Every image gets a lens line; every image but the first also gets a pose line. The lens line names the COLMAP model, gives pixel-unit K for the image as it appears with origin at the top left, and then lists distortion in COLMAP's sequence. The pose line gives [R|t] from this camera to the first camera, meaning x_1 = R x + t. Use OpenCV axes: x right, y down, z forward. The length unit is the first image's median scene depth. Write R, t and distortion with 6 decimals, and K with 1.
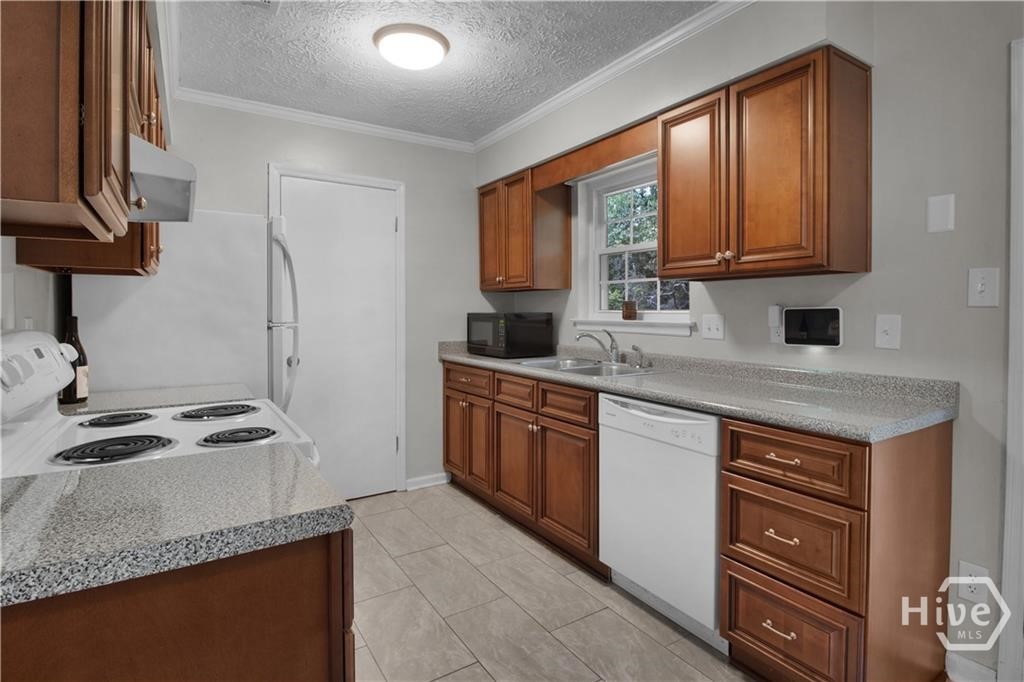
lens RADIAL K [[513.7, 0, 523.3], [0, 513.7, 313.9], [0, 0, 1]] dist [0.004092, -0.014865]
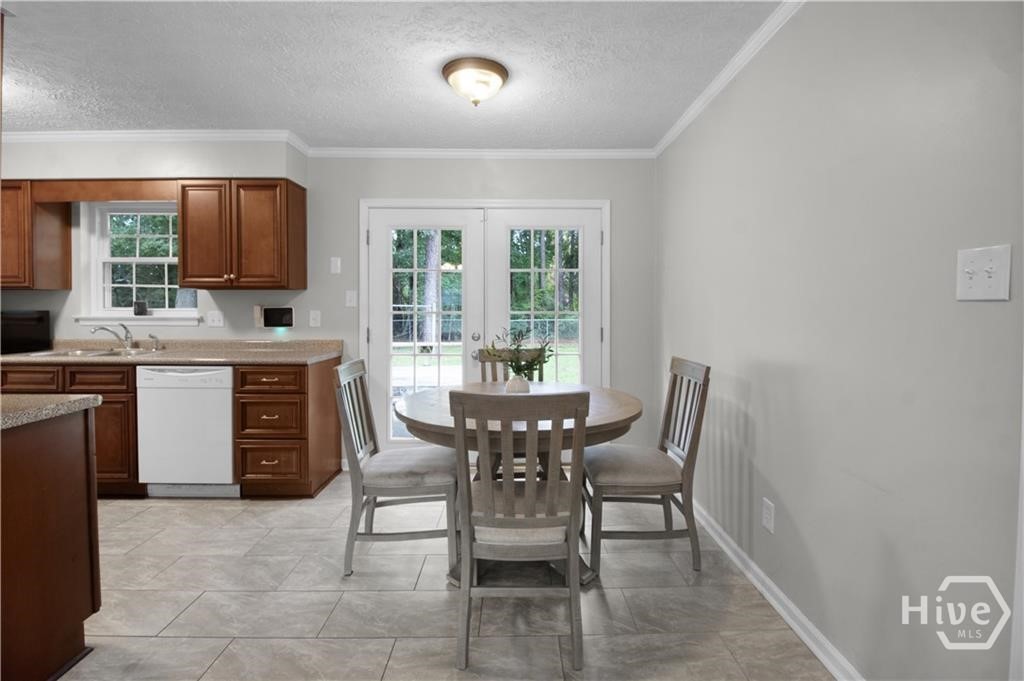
lens RADIAL K [[478.3, 0, 520.1], [0, 478.3, 316.5], [0, 0, 1]] dist [0.000987, -0.012688]
pose [[0.530977, -0.014940, 0.847254, -0.346853], [0.005043, 0.999883, 0.014470, 0.000972], [-0.847371, -0.003410, 0.530990, -0.521091]]
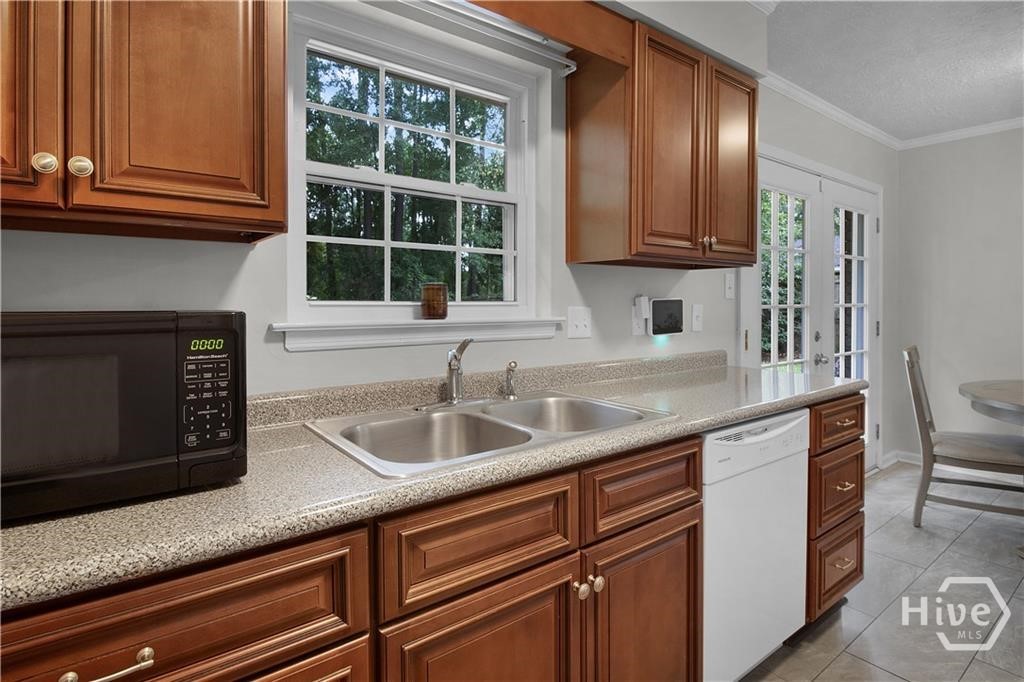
lens RADIAL K [[528.2, 0, 530.2], [0, 528.2, 302.6], [0, 0, 1]] dist [-0.014766, -0.000072]
pose [[-0.089662, -0.000379, 0.995972, -0.389081], [0.006493, 0.999978, 0.000965, -0.005786], [-0.995951, 0.006553, -0.089658, 1.070312]]
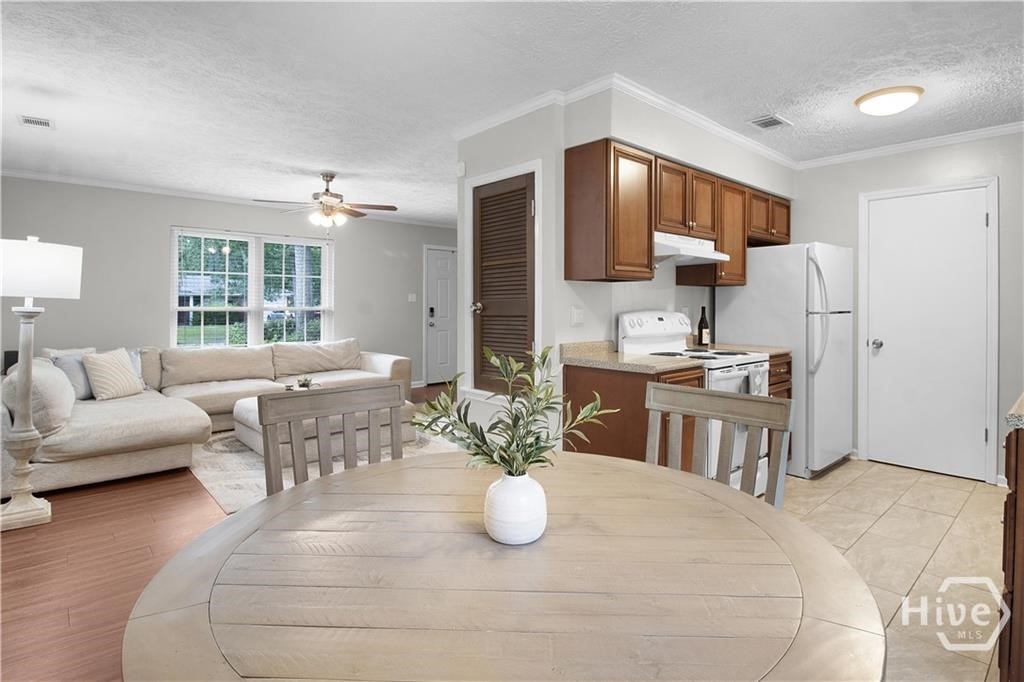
lens RADIAL K [[528.2, 0, 530.2], [0, 528.2, 302.6], [0, 0, 1]] dist [-0.014766, -0.000072]
pose [[0.170812, -0.002766, -0.985300, 0.810378], [-0.008033, 0.999959, -0.004200, 0.001723], [0.985271, 0.008633, 0.170783, -0.087110]]
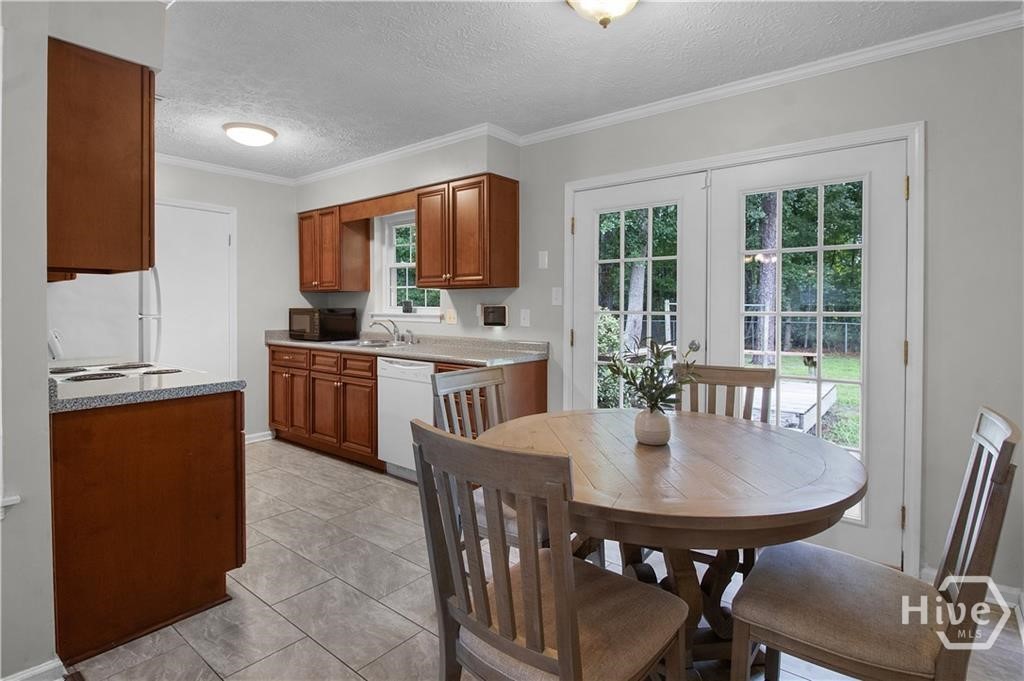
lens RADIAL K [[513.7, 0, 523.3], [0, 513.7, 313.4], [0, 0, 1]] dist [0.004092, -0.014865]
pose [[0.947772, -0.000697, 0.318948, 0.054957], [-0.001433, 0.999978, 0.006443, 0.002604], [-0.318945, -0.006564, 0.947750, -0.602768]]
